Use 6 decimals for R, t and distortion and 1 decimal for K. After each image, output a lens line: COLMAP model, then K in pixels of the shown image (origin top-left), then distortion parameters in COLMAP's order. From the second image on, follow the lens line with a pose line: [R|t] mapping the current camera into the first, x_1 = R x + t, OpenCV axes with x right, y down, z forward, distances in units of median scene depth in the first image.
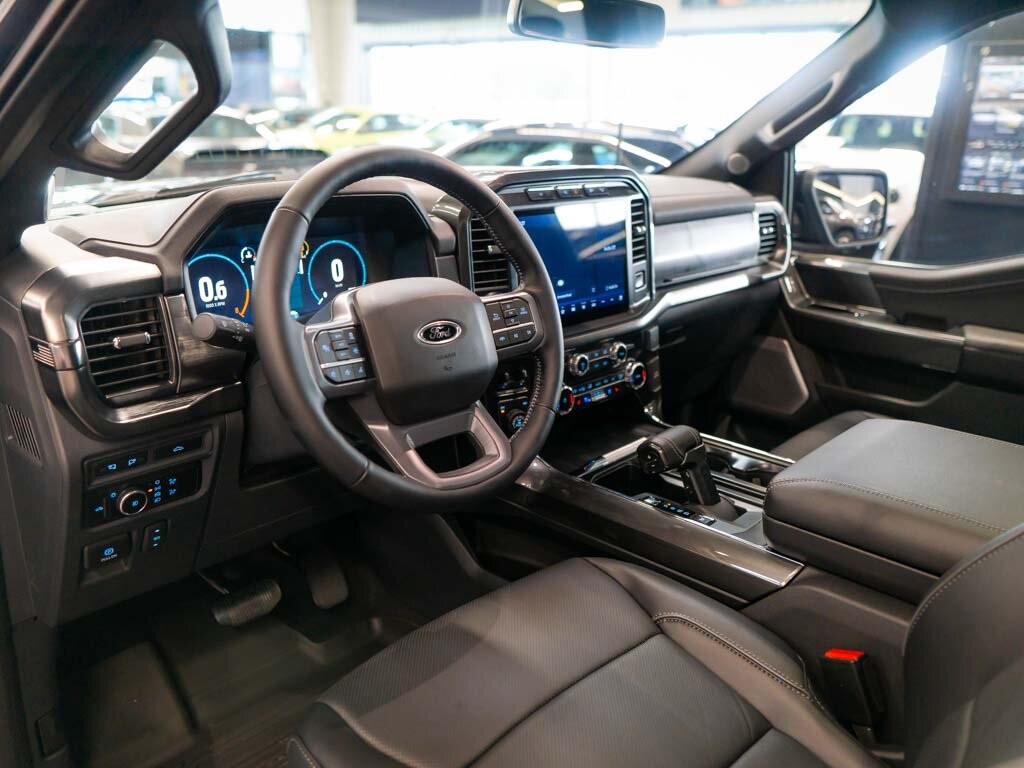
lens RADIAL K [[803.8, 0, 507.6], [0, 803.8, 375.8], [0, 0, 1]] dist [-0.007086, 0.004110]
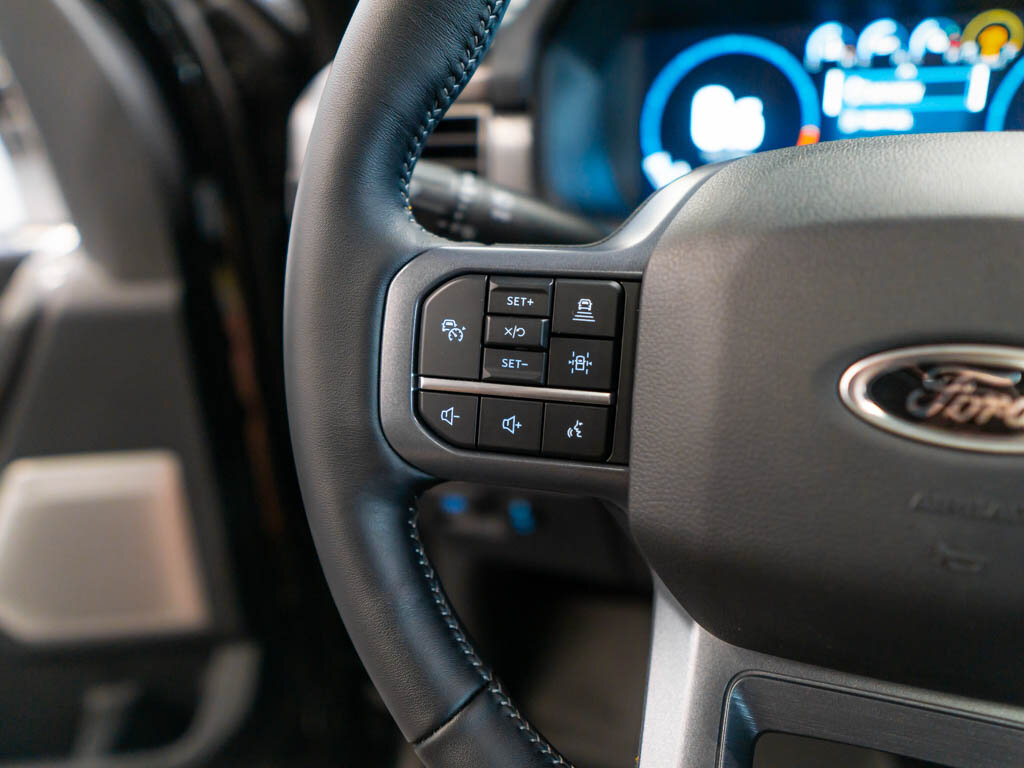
lens RADIAL K [[803.8, 0, 509.7], [0, 803.8, 385.9], [0, 0, 1]] dist [-0.007086, 0.004110]
pose [[0.406000, 0.364740, -0.837932, 0.032097], [-0.185813, 0.930695, 0.315087, -0.073167], [0.894784, 0.027773, 0.445635, 0.565141]]
